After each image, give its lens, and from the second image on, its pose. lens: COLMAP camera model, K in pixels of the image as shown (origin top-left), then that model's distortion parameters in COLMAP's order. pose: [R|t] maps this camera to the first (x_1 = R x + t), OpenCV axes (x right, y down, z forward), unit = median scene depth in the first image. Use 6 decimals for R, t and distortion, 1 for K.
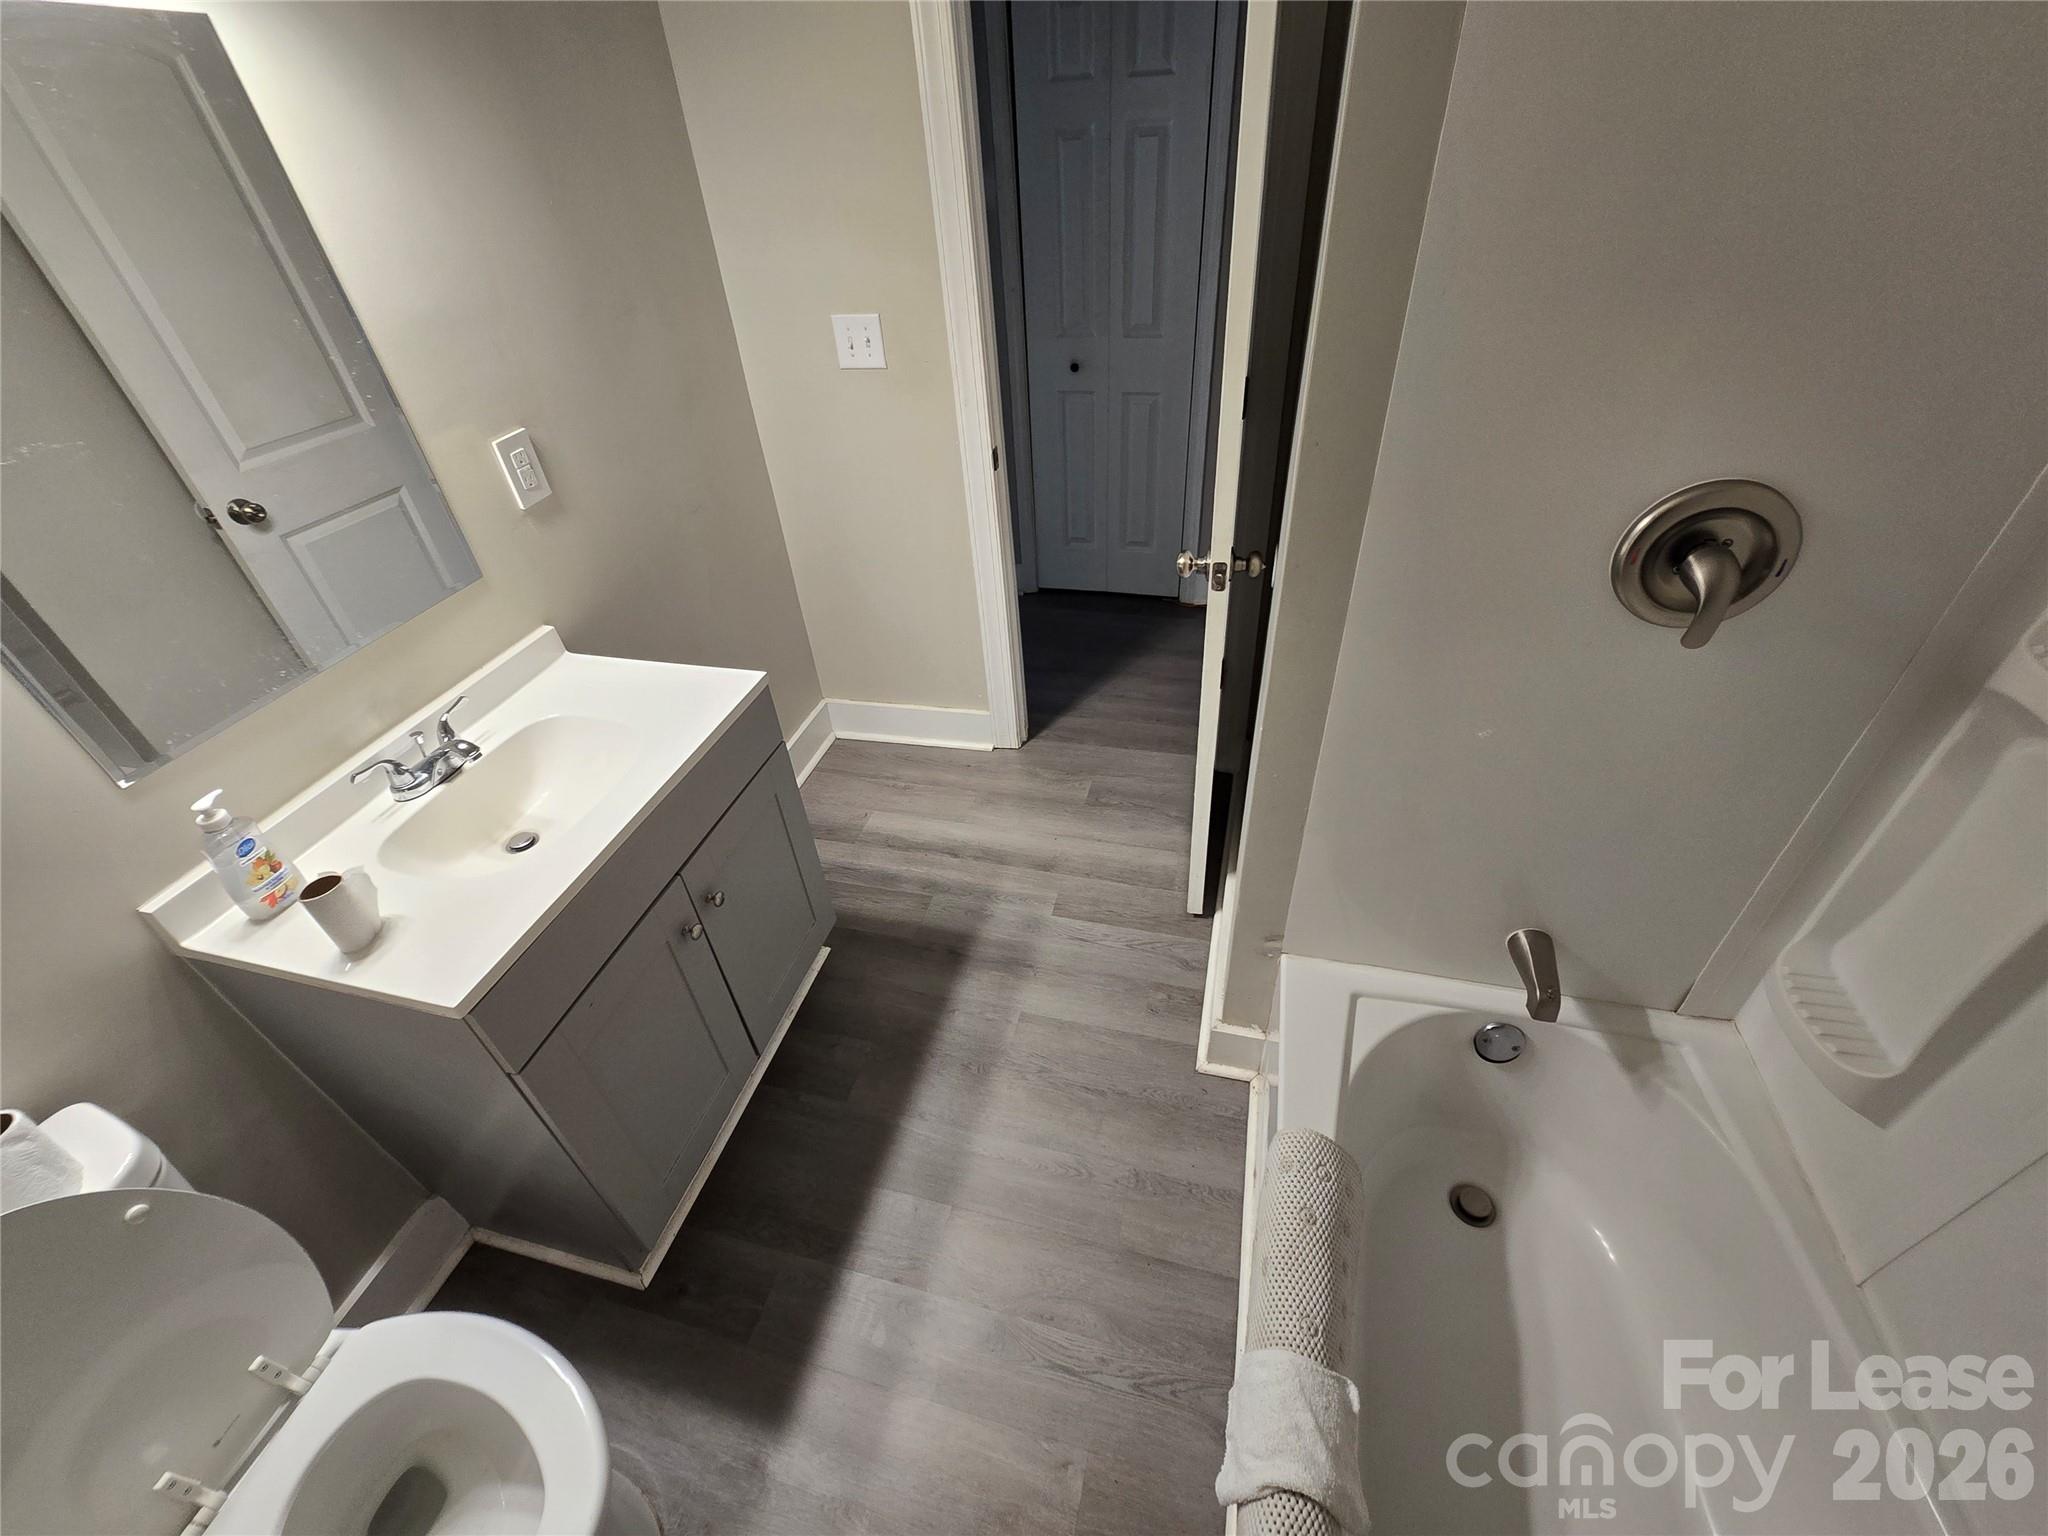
lens RADIAL K [[845.5, 0, 1024.0], [0, 845.5, 768.0], [0, 0, 1]] dist [-0.002090, 0.000015]
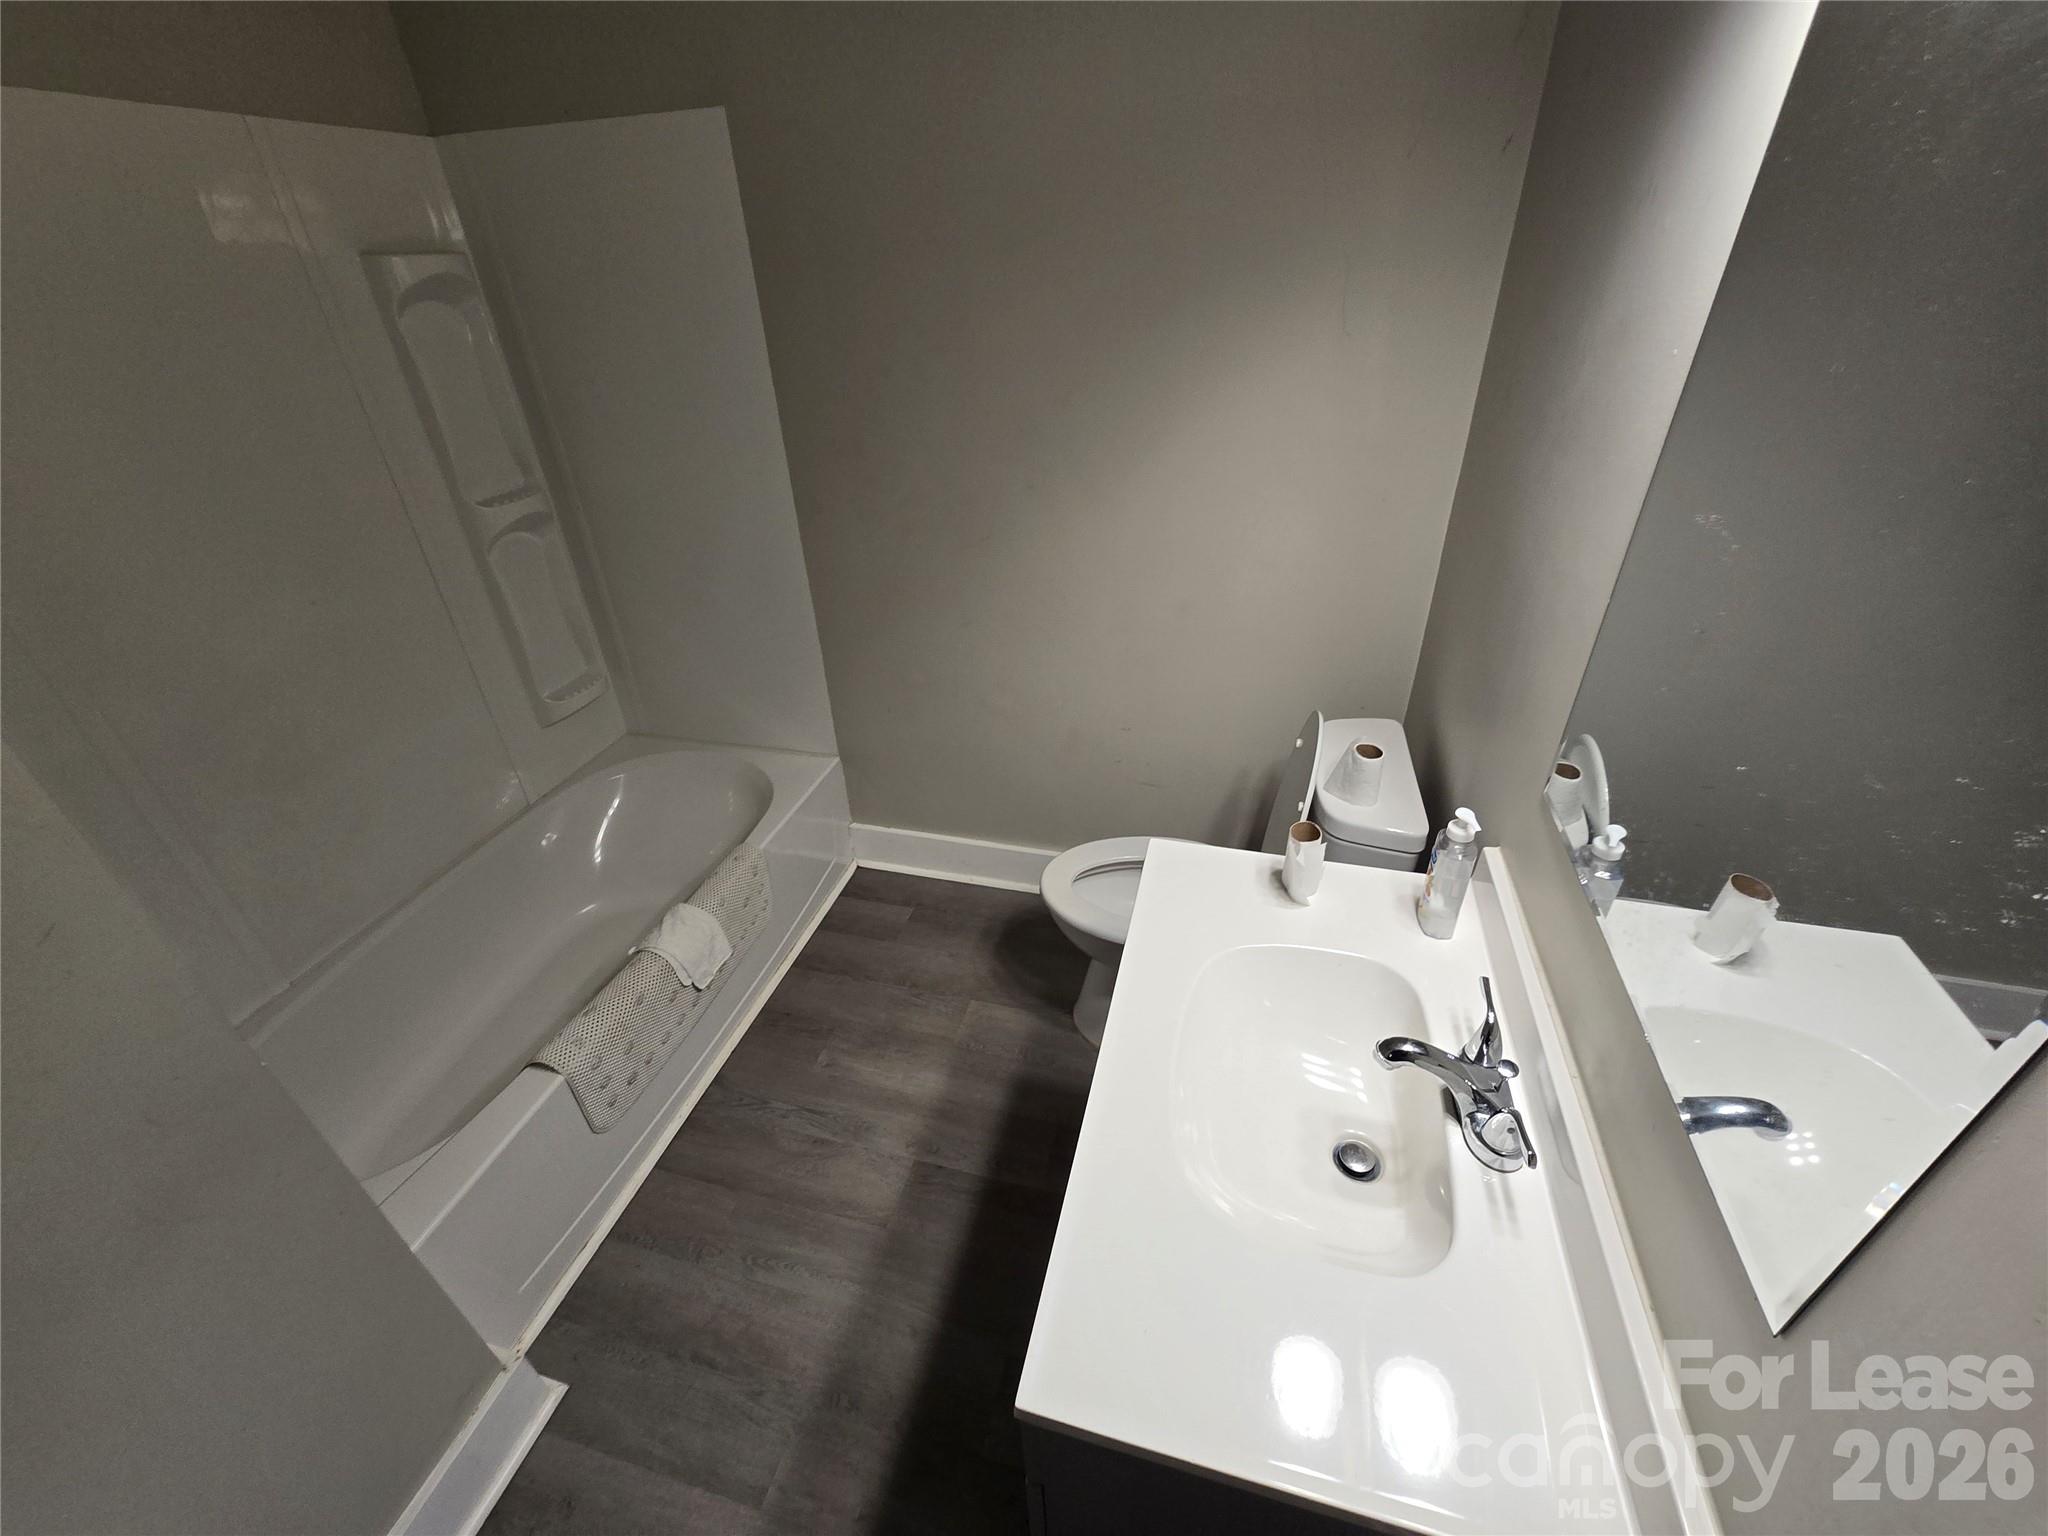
lens RADIAL K [[845.5, 0, 1024.0], [0, 845.5, 768.0], [0, 0, 1]] dist [-0.002090, 0.000015]
pose [[-0.995578, 0.073873, 0.058025, -0.334409], [0.079561, 0.334721, 0.938953, -0.587315], [0.049942, 0.939417, -0.339118, 0.791536]]
